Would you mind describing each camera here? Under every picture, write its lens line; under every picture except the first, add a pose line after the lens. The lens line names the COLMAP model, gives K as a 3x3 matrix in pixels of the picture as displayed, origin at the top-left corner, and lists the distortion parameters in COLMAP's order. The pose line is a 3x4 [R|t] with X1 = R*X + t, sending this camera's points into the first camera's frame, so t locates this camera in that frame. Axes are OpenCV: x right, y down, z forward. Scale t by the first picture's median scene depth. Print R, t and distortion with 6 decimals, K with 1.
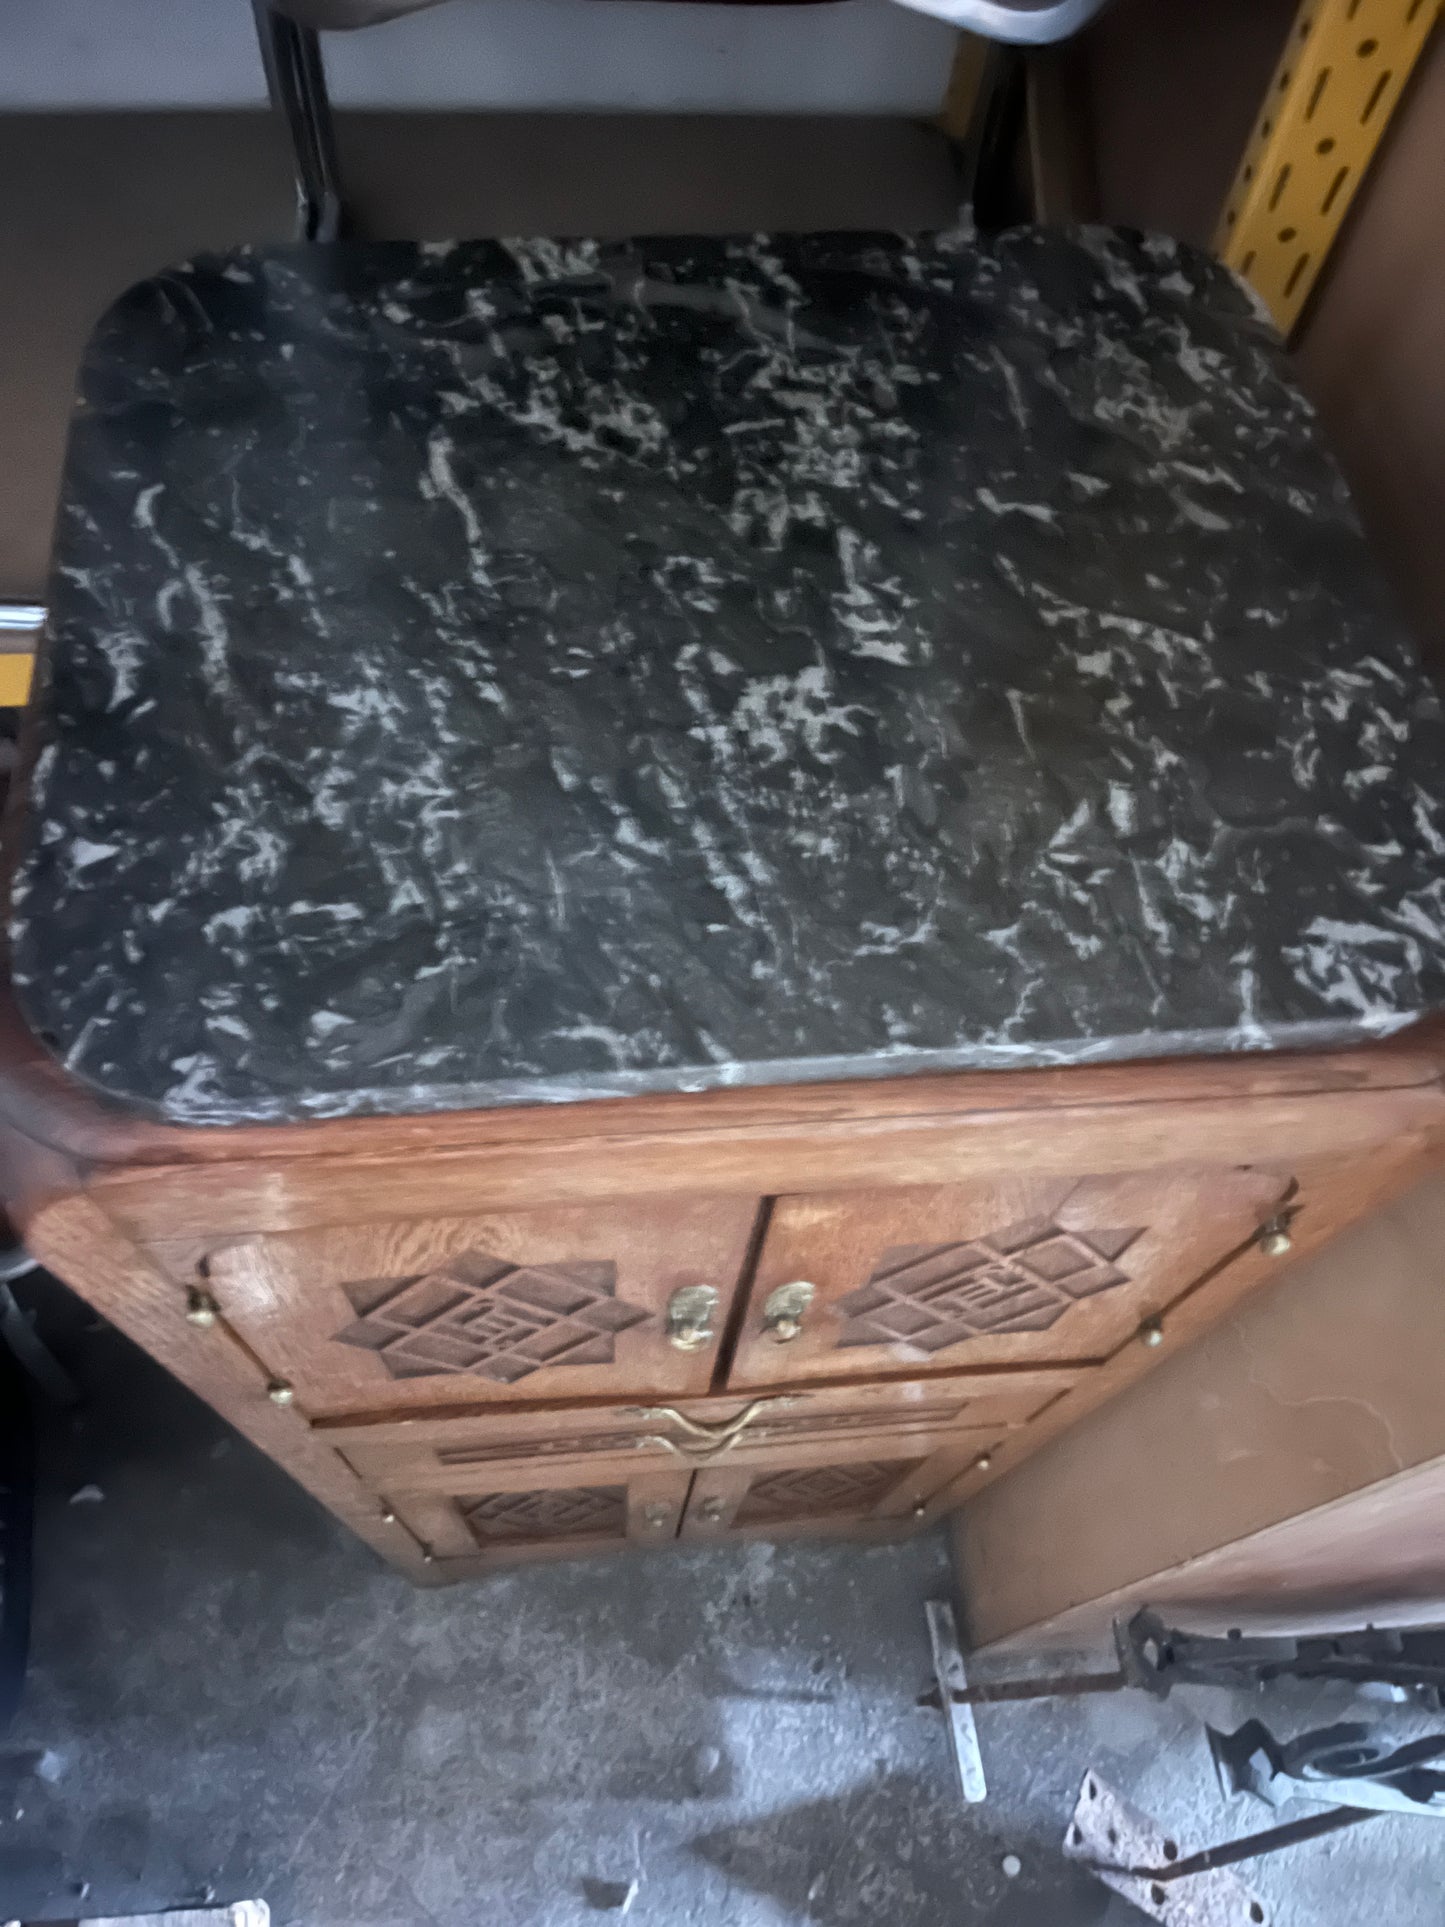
lens RADIAL K [[1463.0, 0, 700.1], [0, 1463.0, 973.5], [0, 0, 1]] dist [0.039870, -0.082184]
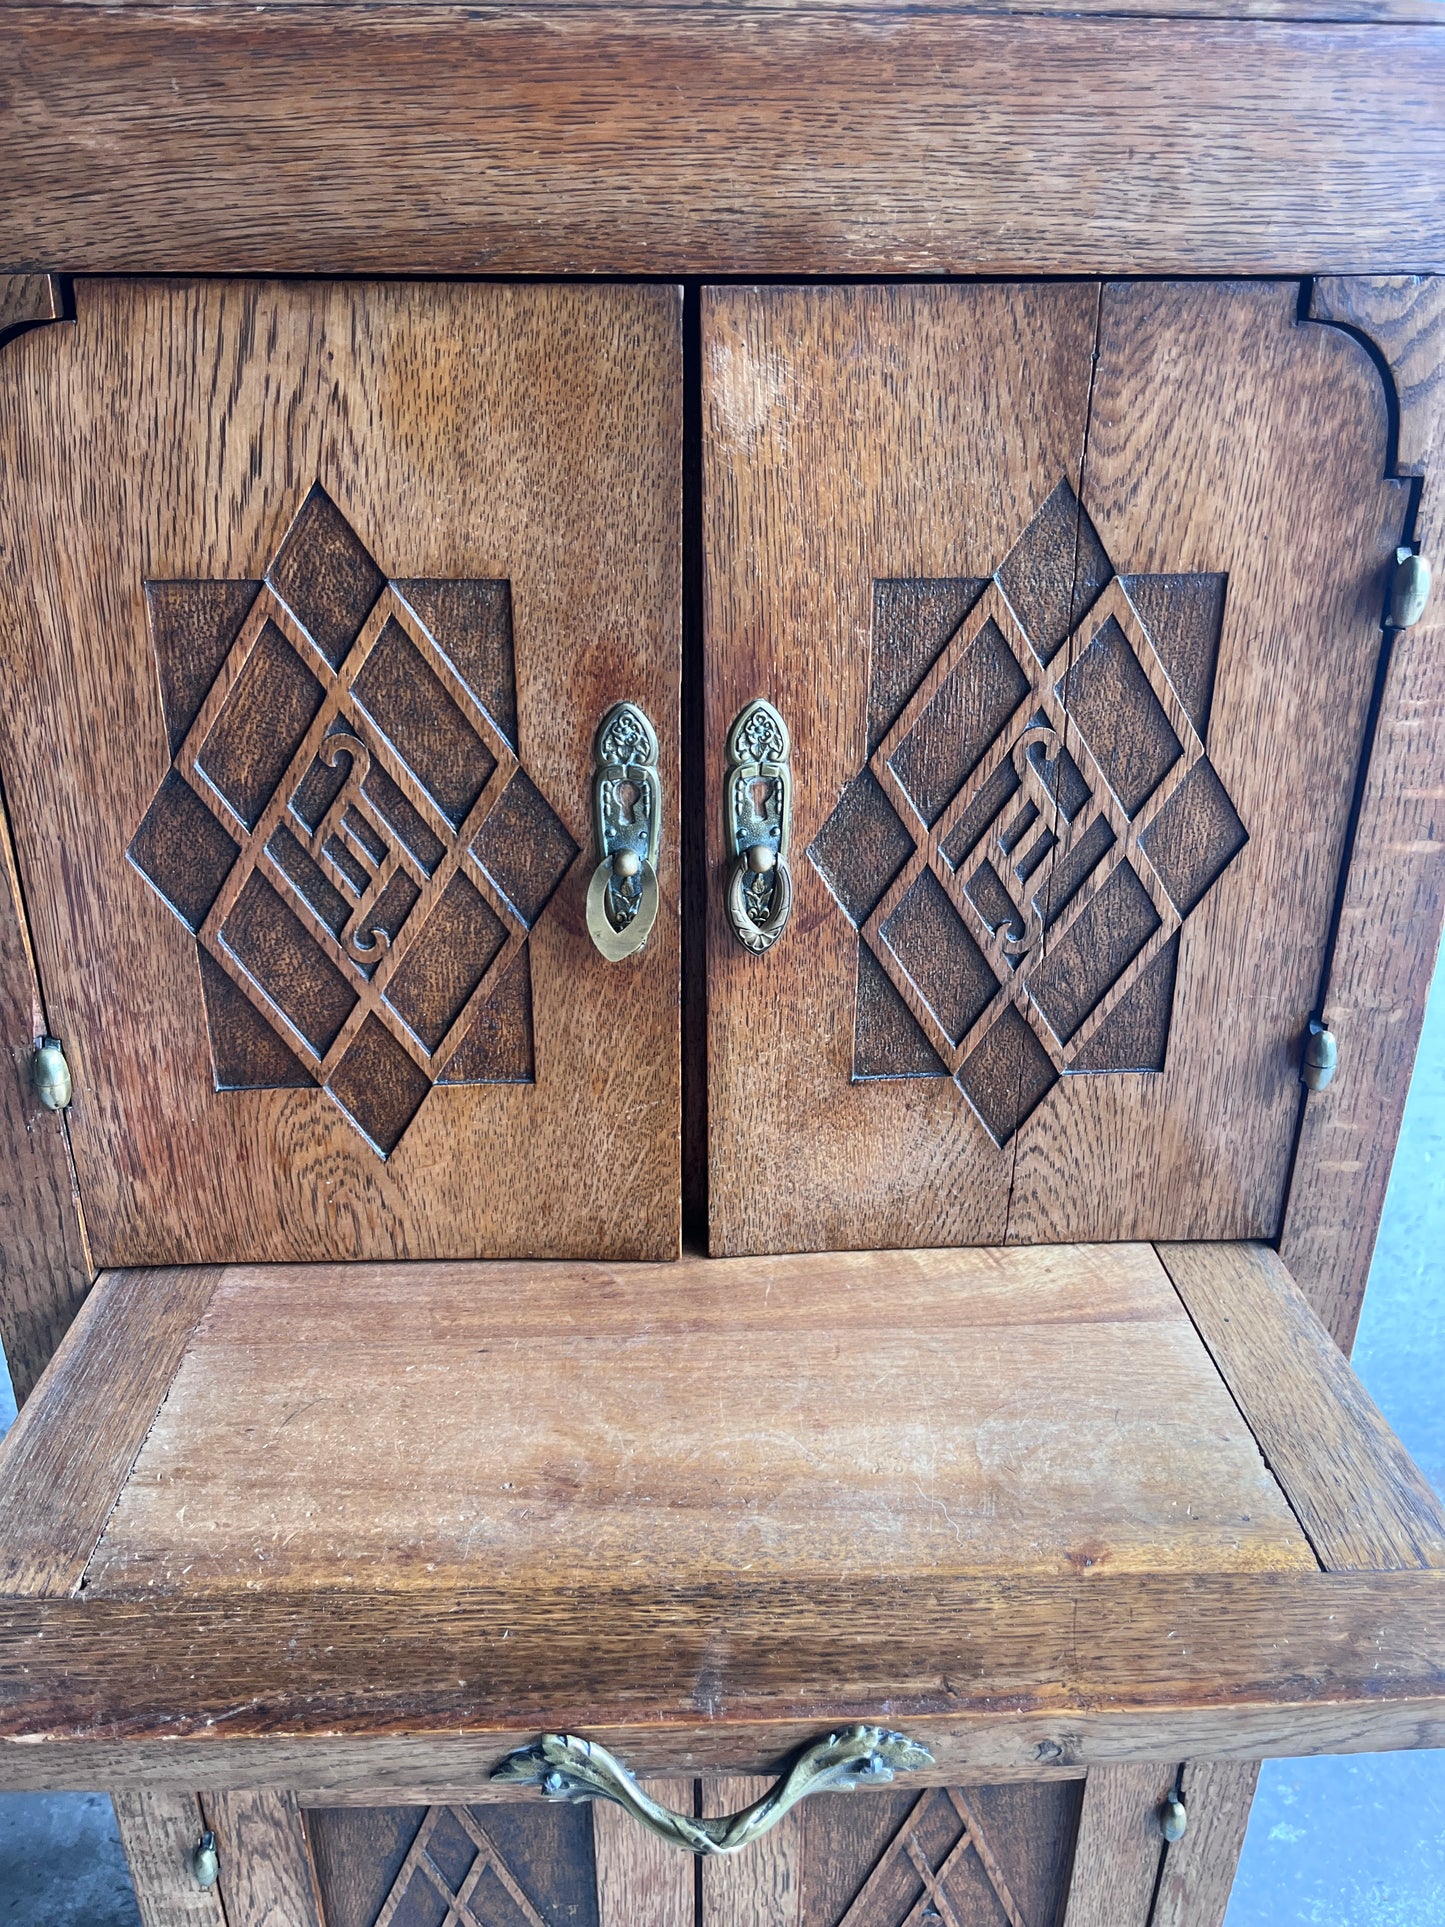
lens RADIAL K [[1435.1, 0, 714.1], [0, 1435.1, 960.6], [0, 0, 1]] dist [0.049107, -0.083644]
pose [[0.997962, -0.030027, -0.056299, 0.097593], [-0.012156, 0.776709, -0.629742, 0.965326], [0.062637, 0.629143, 0.774761, 0.654401]]
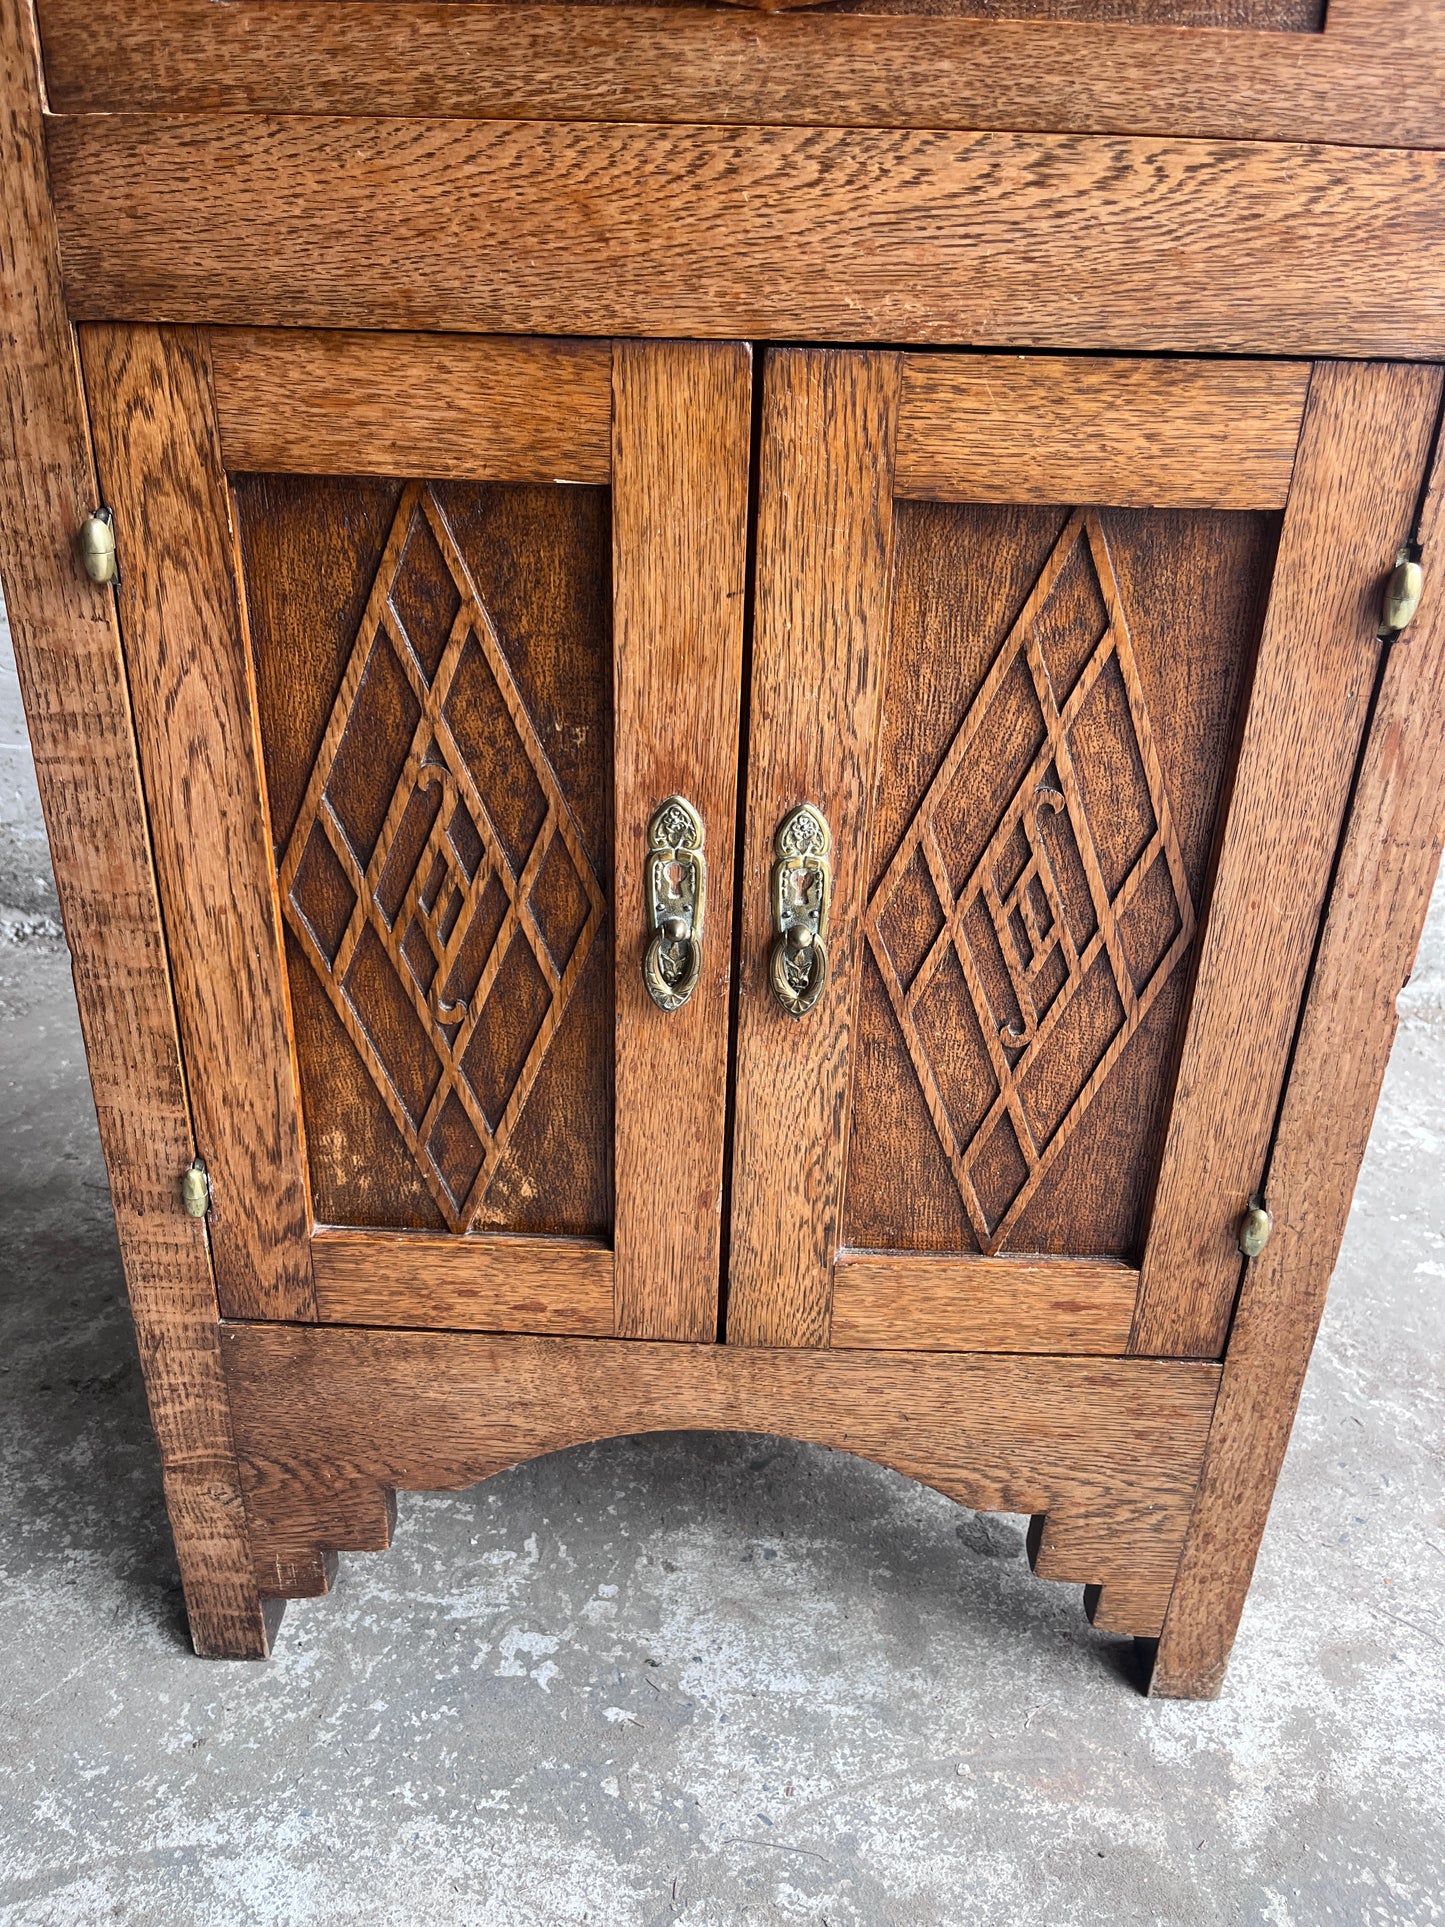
lens RADIAL K [[1442.9, 0, 722.5], [0, 1442.9, 963.5], [0, 0, 1]] dist [0.044346, -0.066161]
pose [[0.993561, 0.029600, -0.109367, 0.081893], [-0.089483, 0.797095, -0.597186, 1.560388], [0.069500, 0.603127, 0.794611, 1.550554]]
